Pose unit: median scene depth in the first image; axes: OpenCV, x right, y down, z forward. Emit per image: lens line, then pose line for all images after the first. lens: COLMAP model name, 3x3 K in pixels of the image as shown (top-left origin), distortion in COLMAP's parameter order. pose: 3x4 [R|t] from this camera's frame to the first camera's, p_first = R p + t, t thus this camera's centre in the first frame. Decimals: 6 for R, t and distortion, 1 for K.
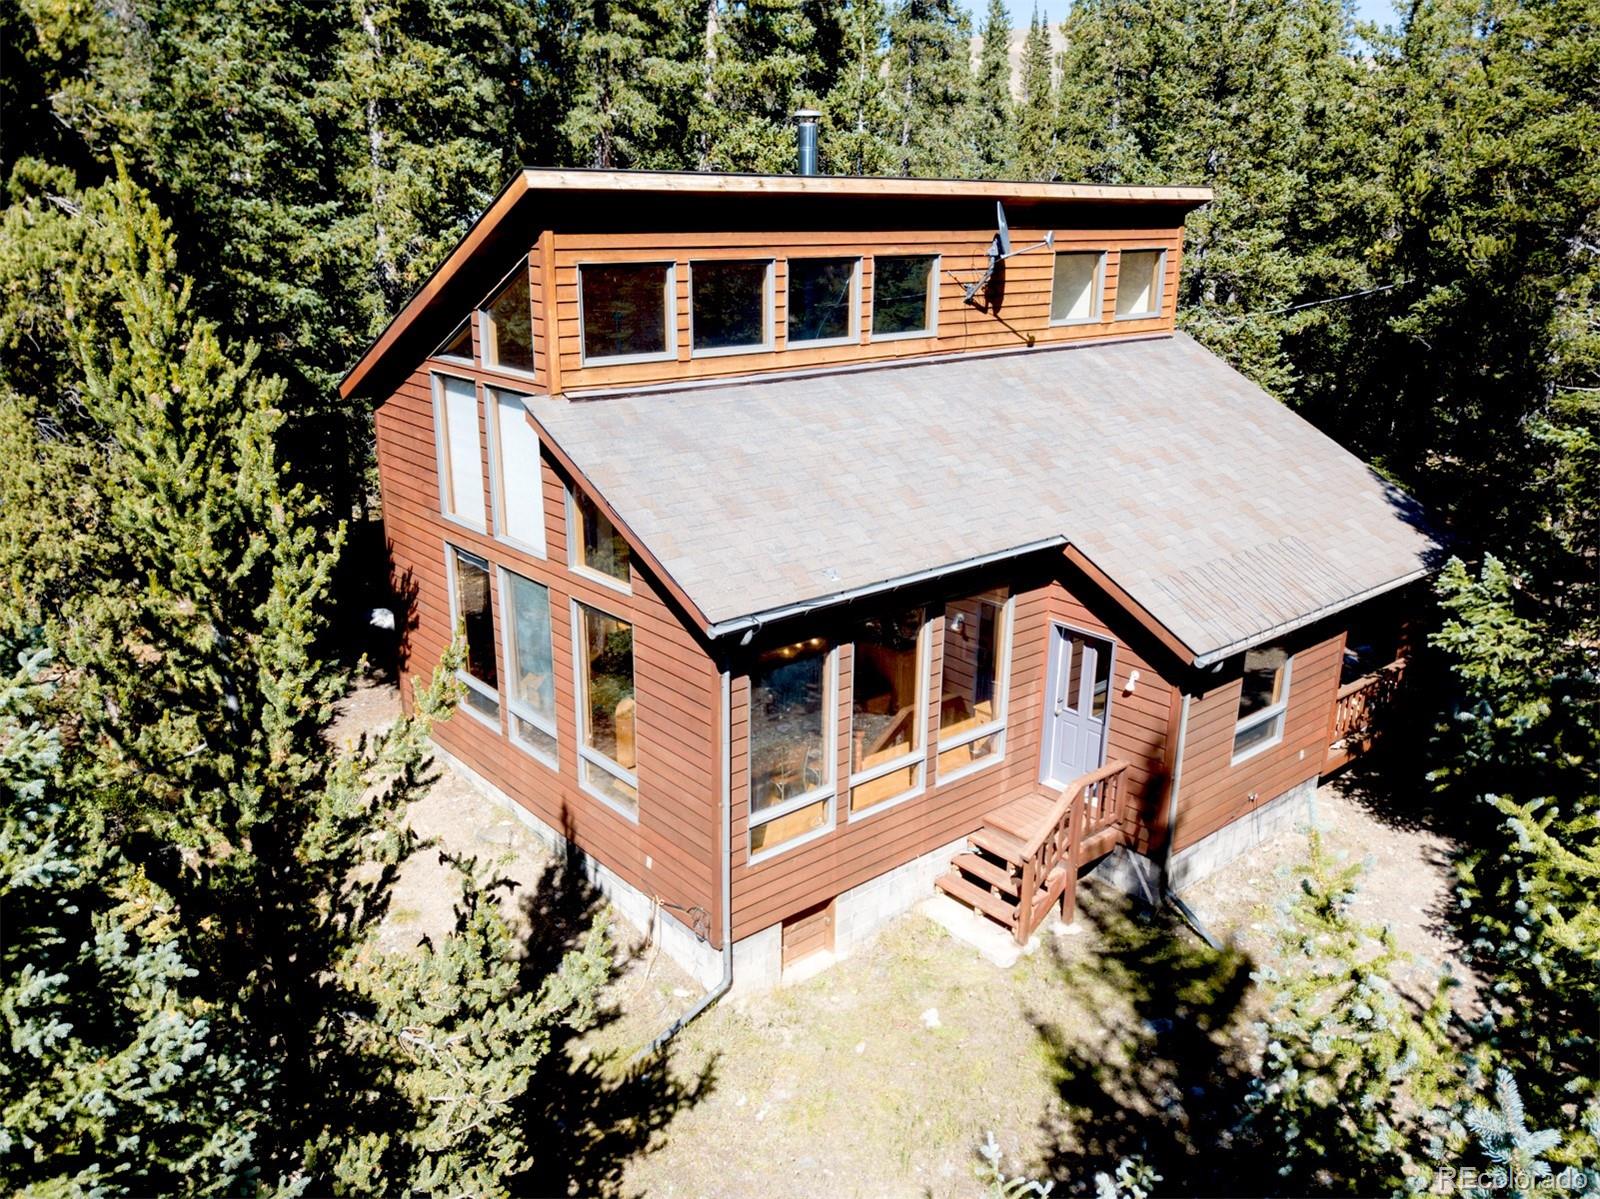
lens RADIAL K [[1226.7, 0, 805.9], [0, 1226.7, 596.5], [0, 0, 1]] dist [0.000108, -0.001492]
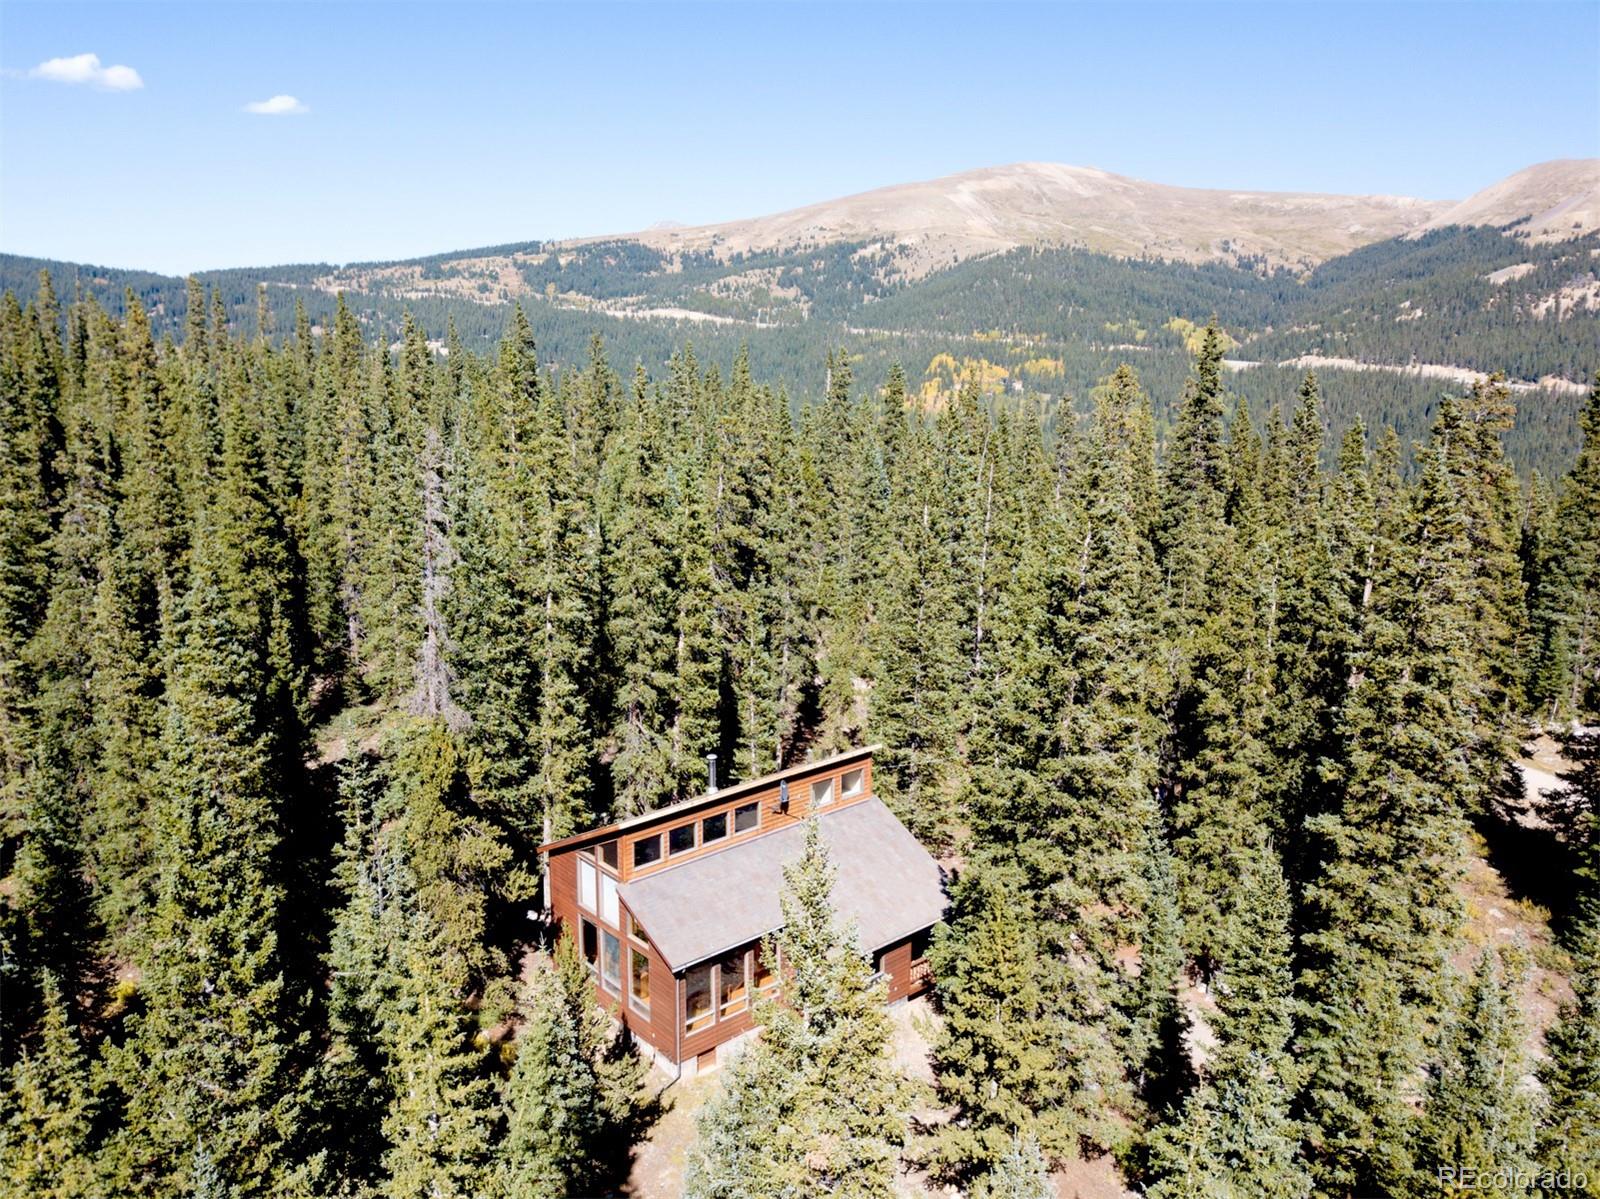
lens RADIAL K [[1226.7, 0, 792.0], [0, 1226.7, 602.4], [0, 0, 1]] dist [0.000108, -0.001492]
pose [[0.999982, 0.001887, 0.005608, 0.185943], [-0.001538, 0.998106, -0.061494, -0.633959], [-0.005713, 0.061484, 0.998092, -1.995338]]
